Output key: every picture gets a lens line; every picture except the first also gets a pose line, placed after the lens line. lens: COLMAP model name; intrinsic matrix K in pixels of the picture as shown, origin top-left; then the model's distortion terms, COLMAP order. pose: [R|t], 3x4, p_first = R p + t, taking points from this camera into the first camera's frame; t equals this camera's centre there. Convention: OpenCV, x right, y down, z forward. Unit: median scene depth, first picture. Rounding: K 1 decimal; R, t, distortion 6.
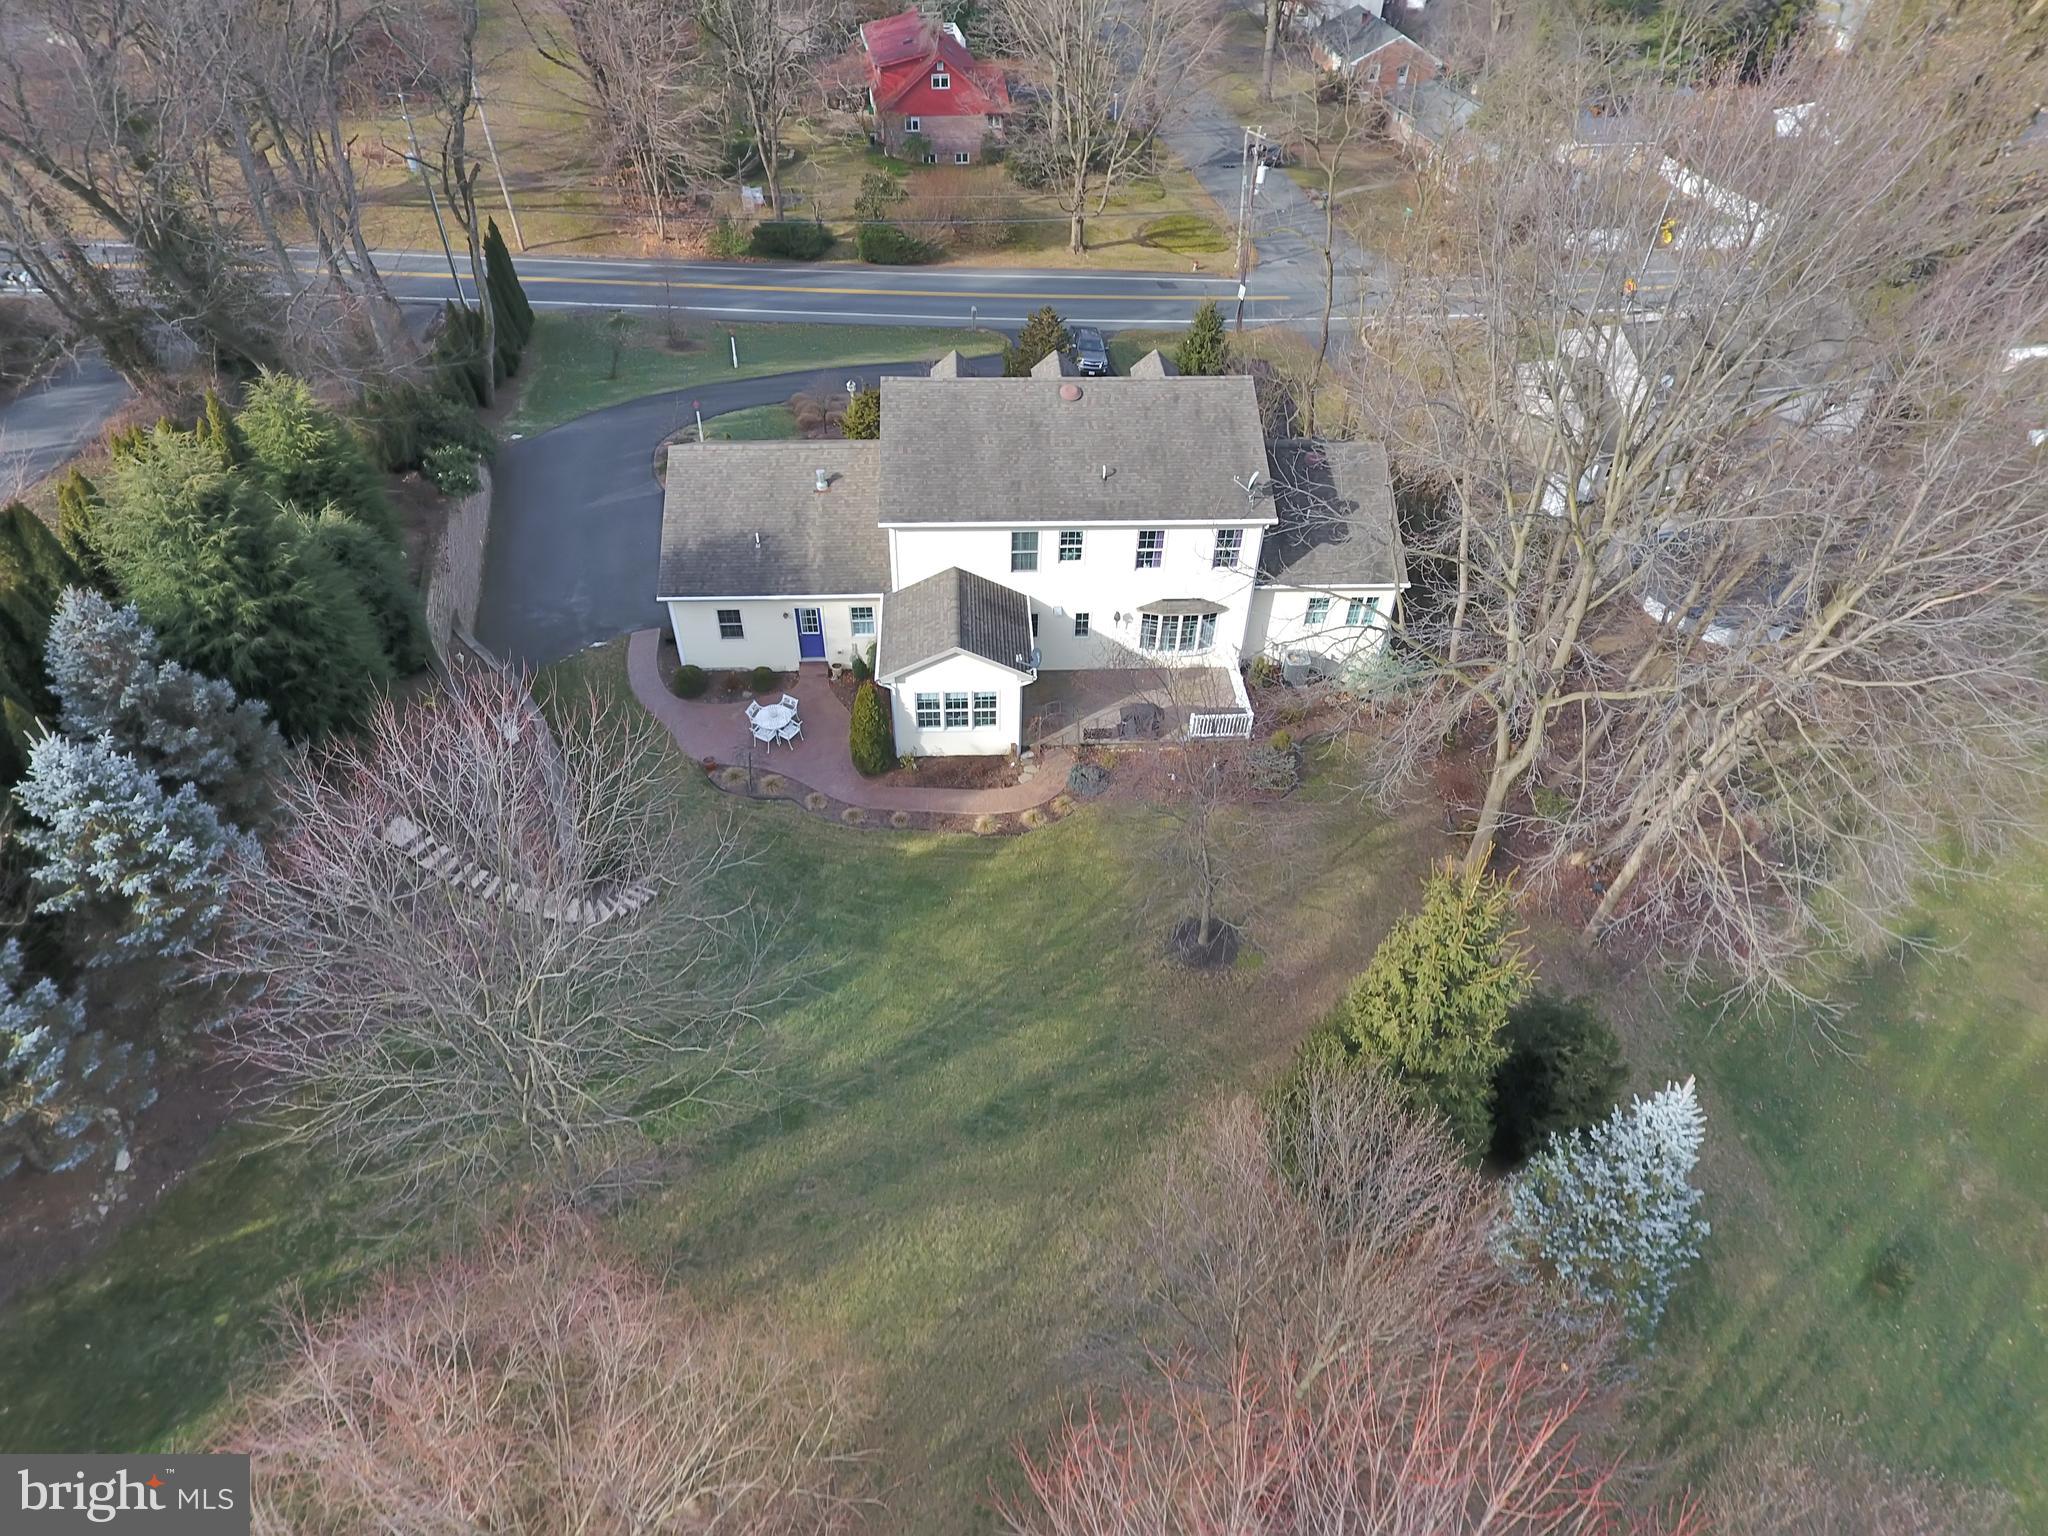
lens RADIAL K [[1191.8, 0, 1039.1], [0, 1191.8, 738.8], [0, 0, 1]] dist [-0.003925, -0.001180]
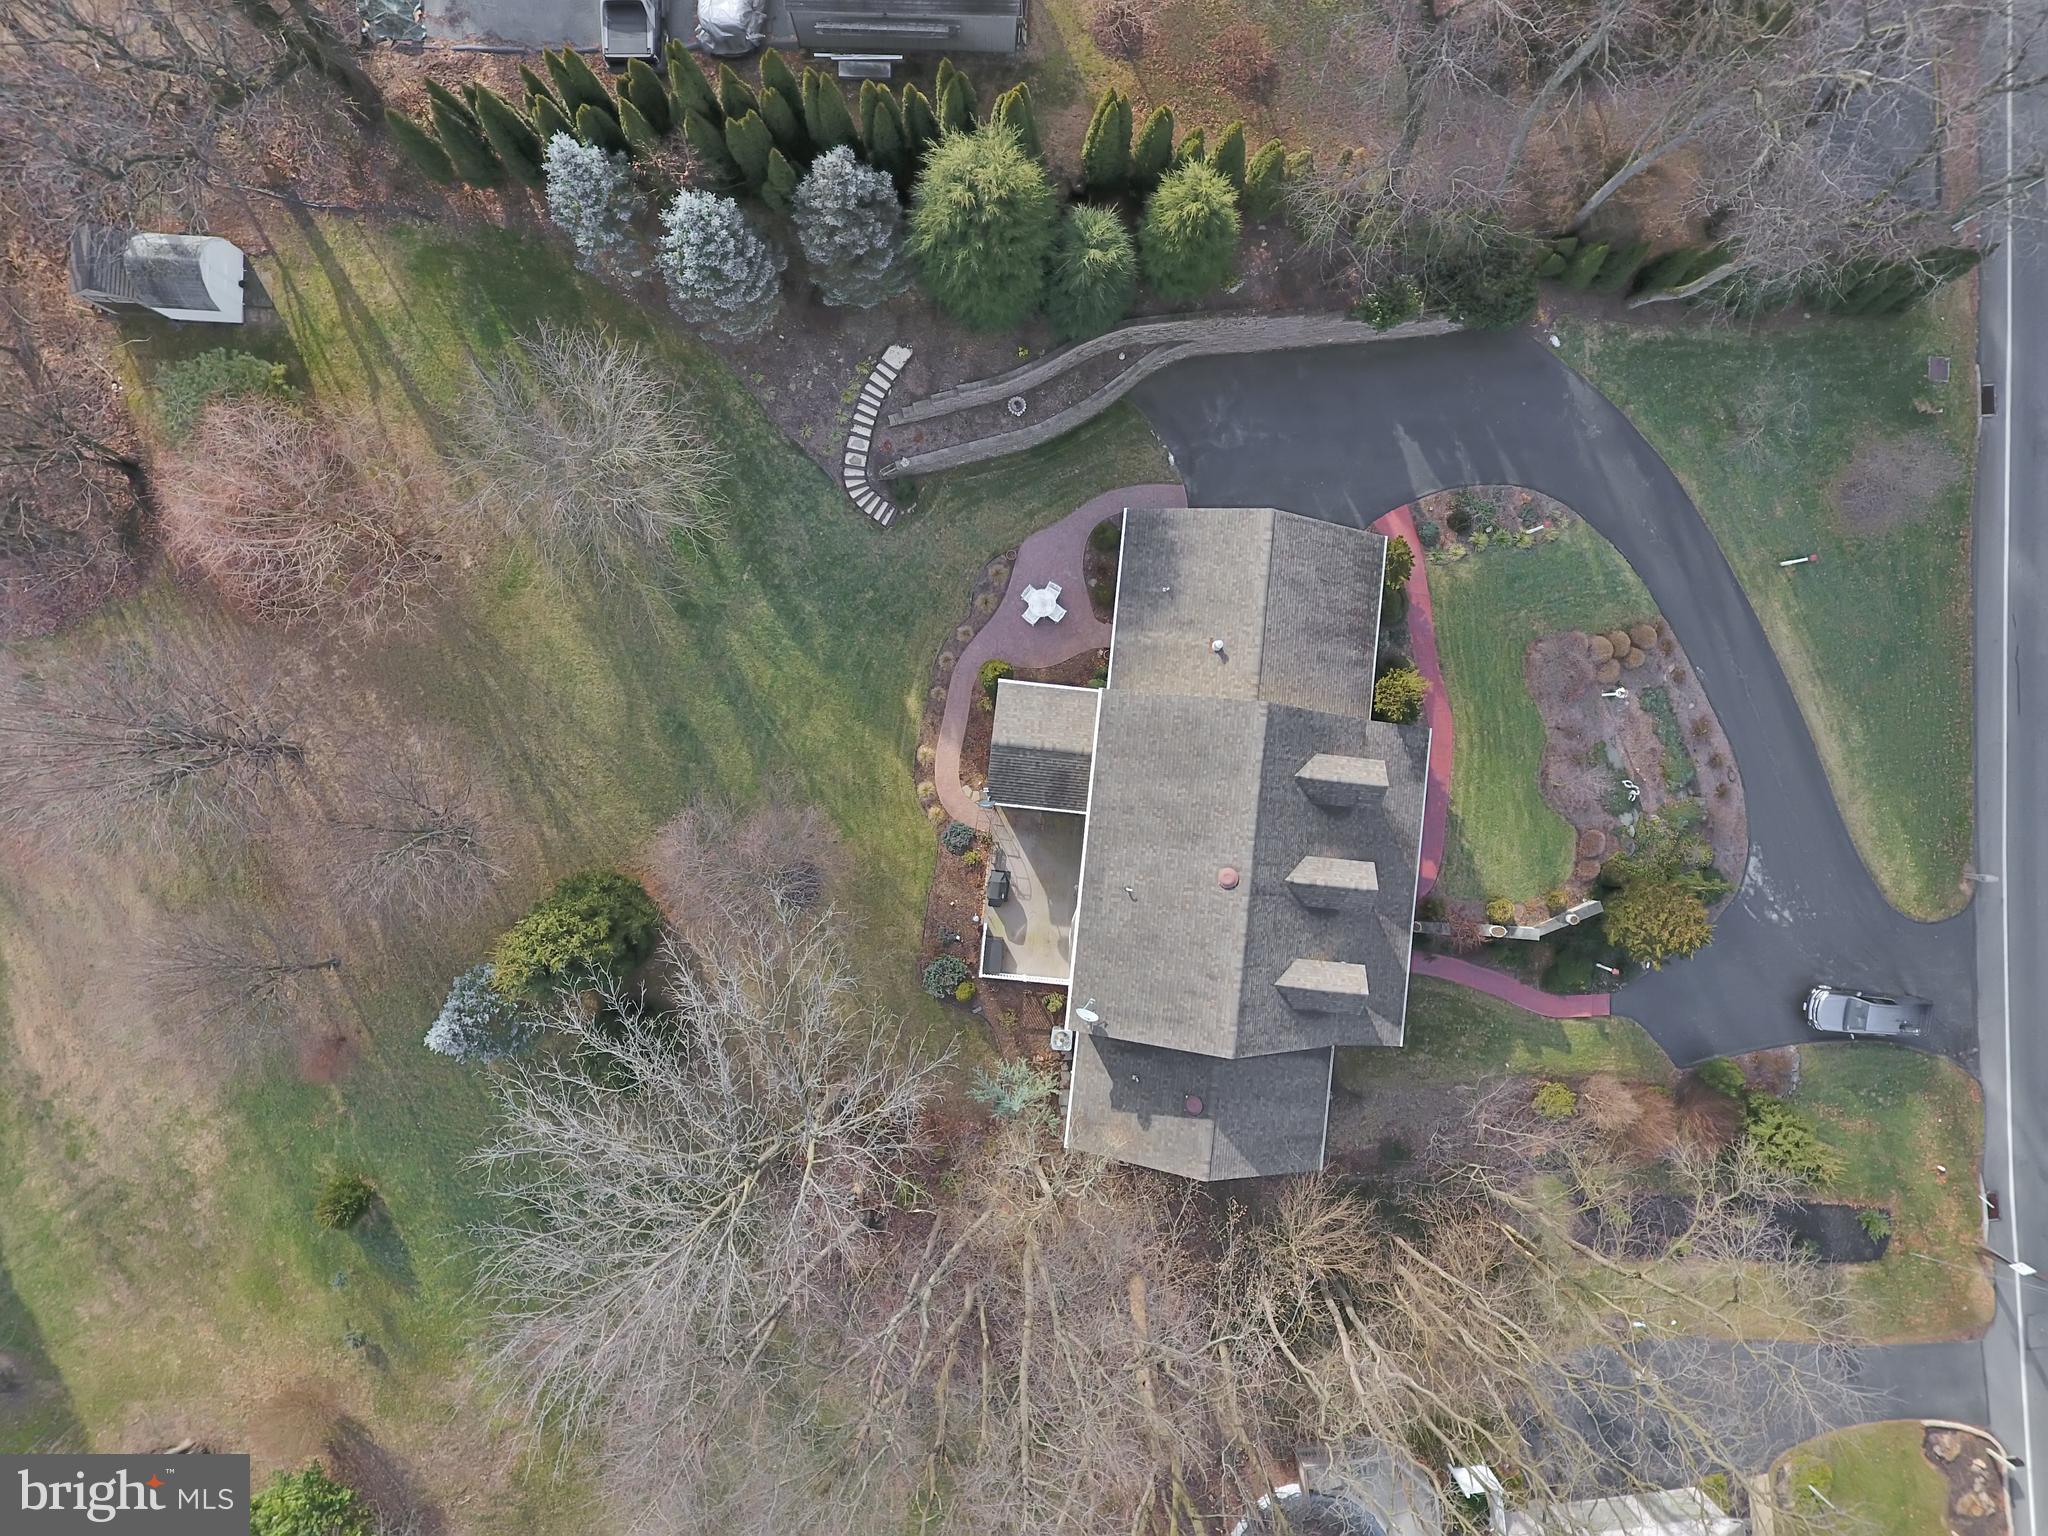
lens RADIAL K [[1191.8, 0, 1030.5], [0, 1191.8, 752.3], [0, 0, 1]] dist [-0.003925, -0.001180]
pose [[-0.162096, 0.985989, -0.039367, -0.012069], [-0.690004, -0.084736, 0.718829, -0.912473], [0.705422, 0.143683, 0.694072, 0.120431]]
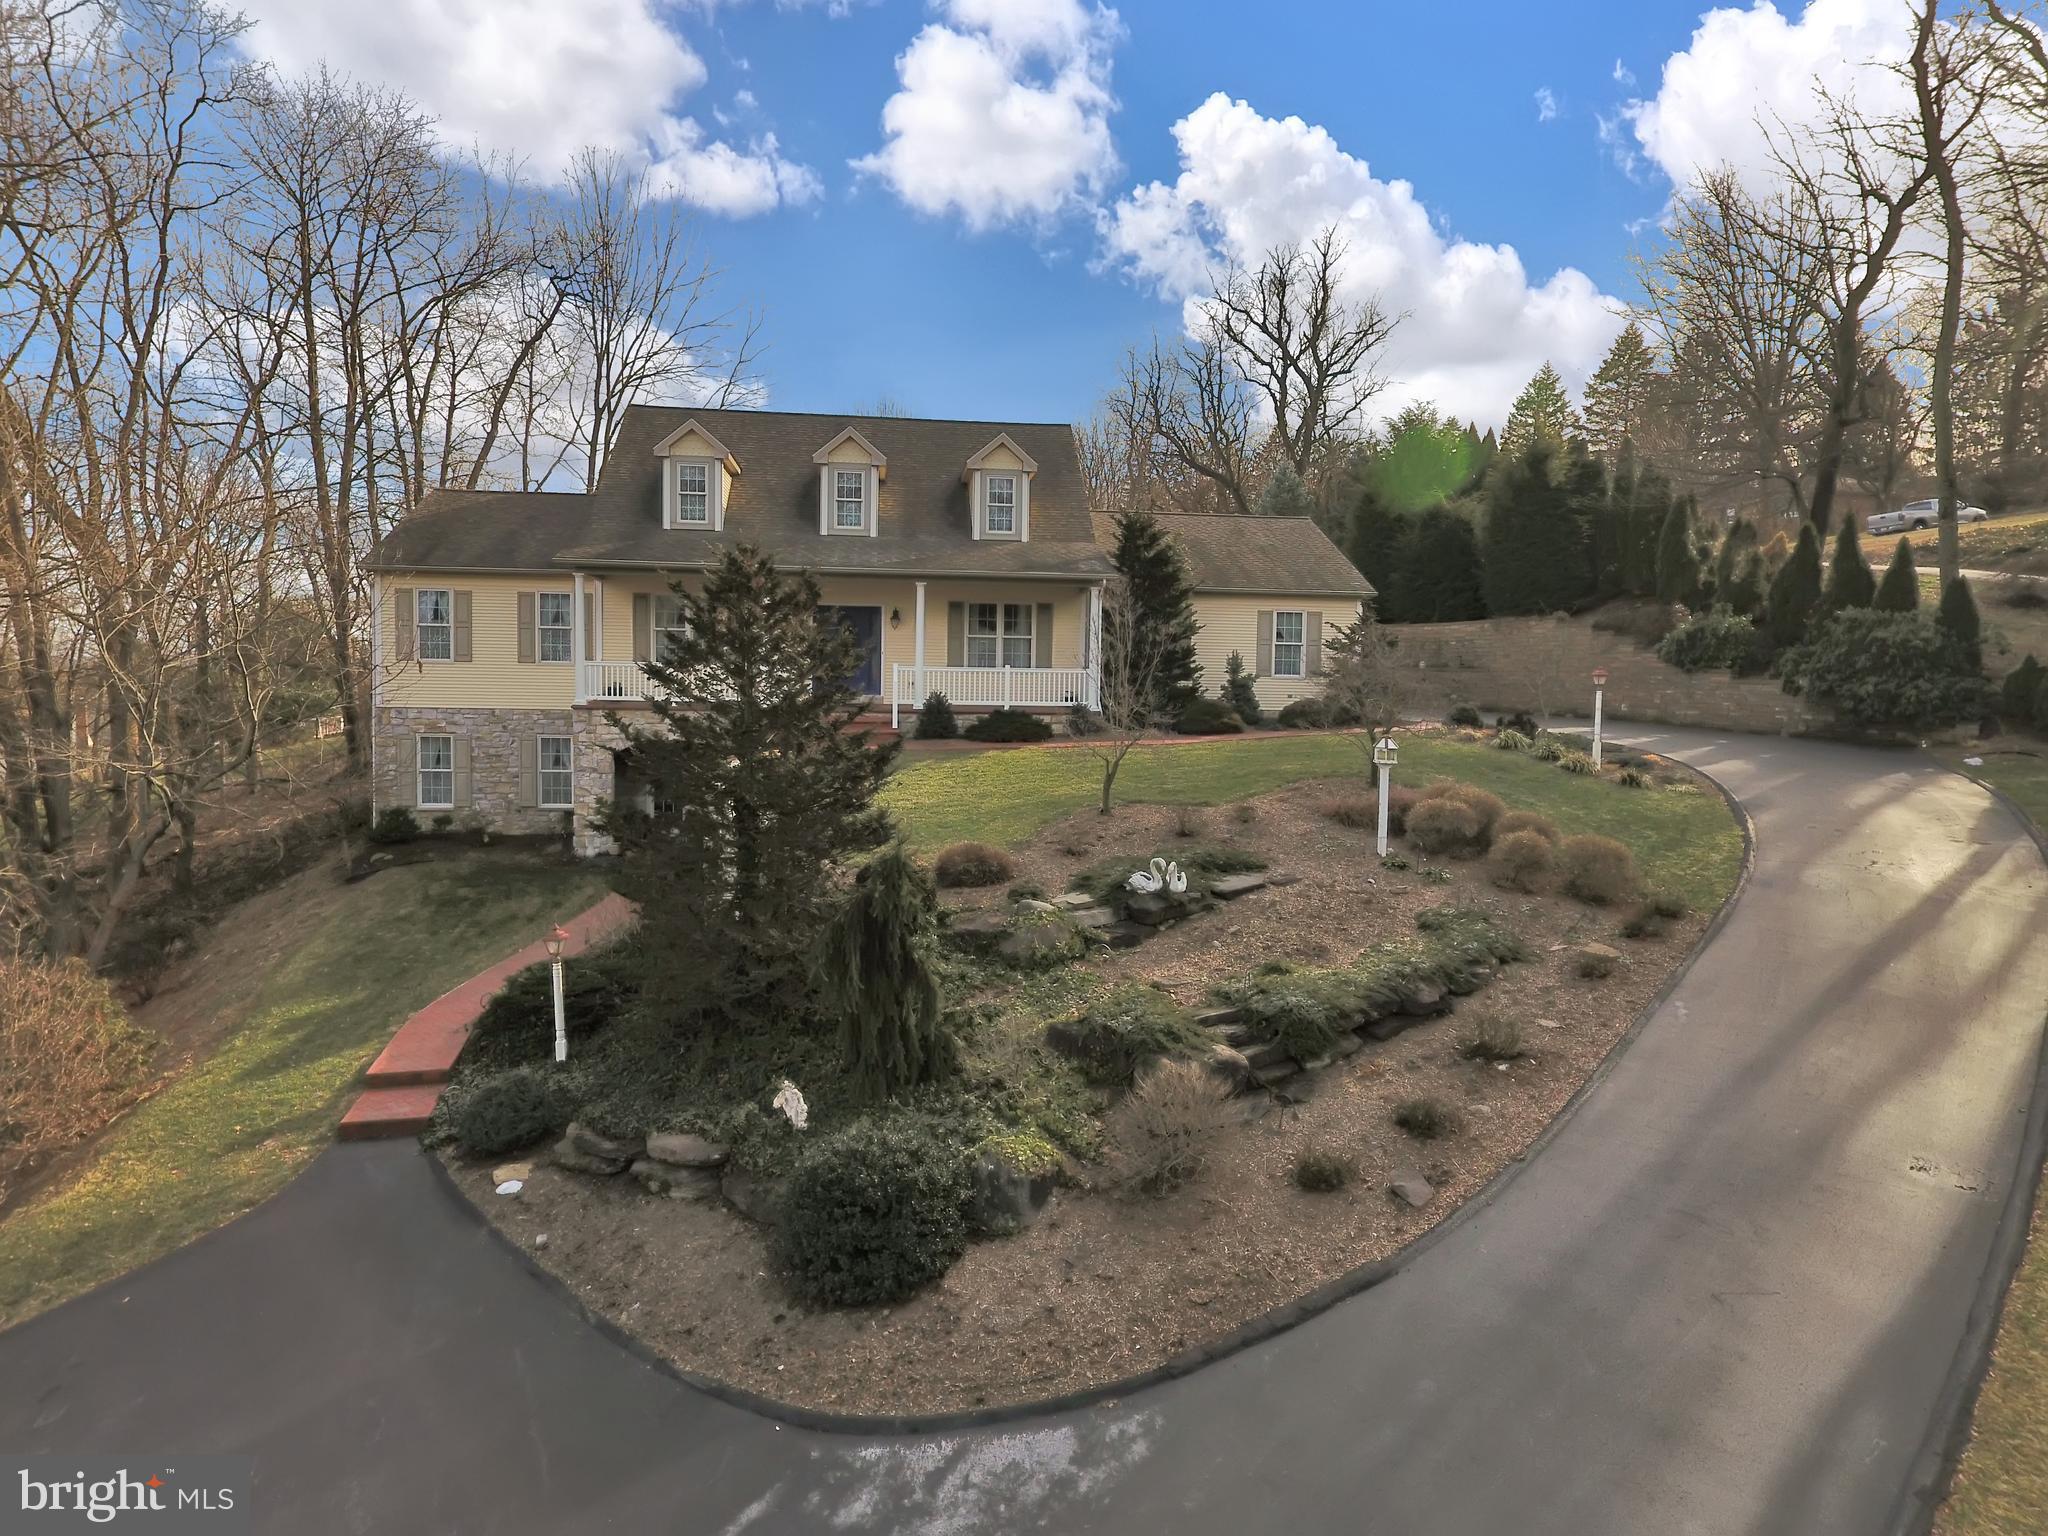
lens RADIAL K [[1191.8, 0, 1036.6], [0, 1191.8, 739.6], [0, 0, 1]] dist [-0.003925, -0.001180]
pose [[-0.996948, -0.035806, -0.069373, -0.055217], [-0.074682, 0.696315, 0.713841, -0.760844], [0.022745, 0.716843, -0.696864, 1.765976]]
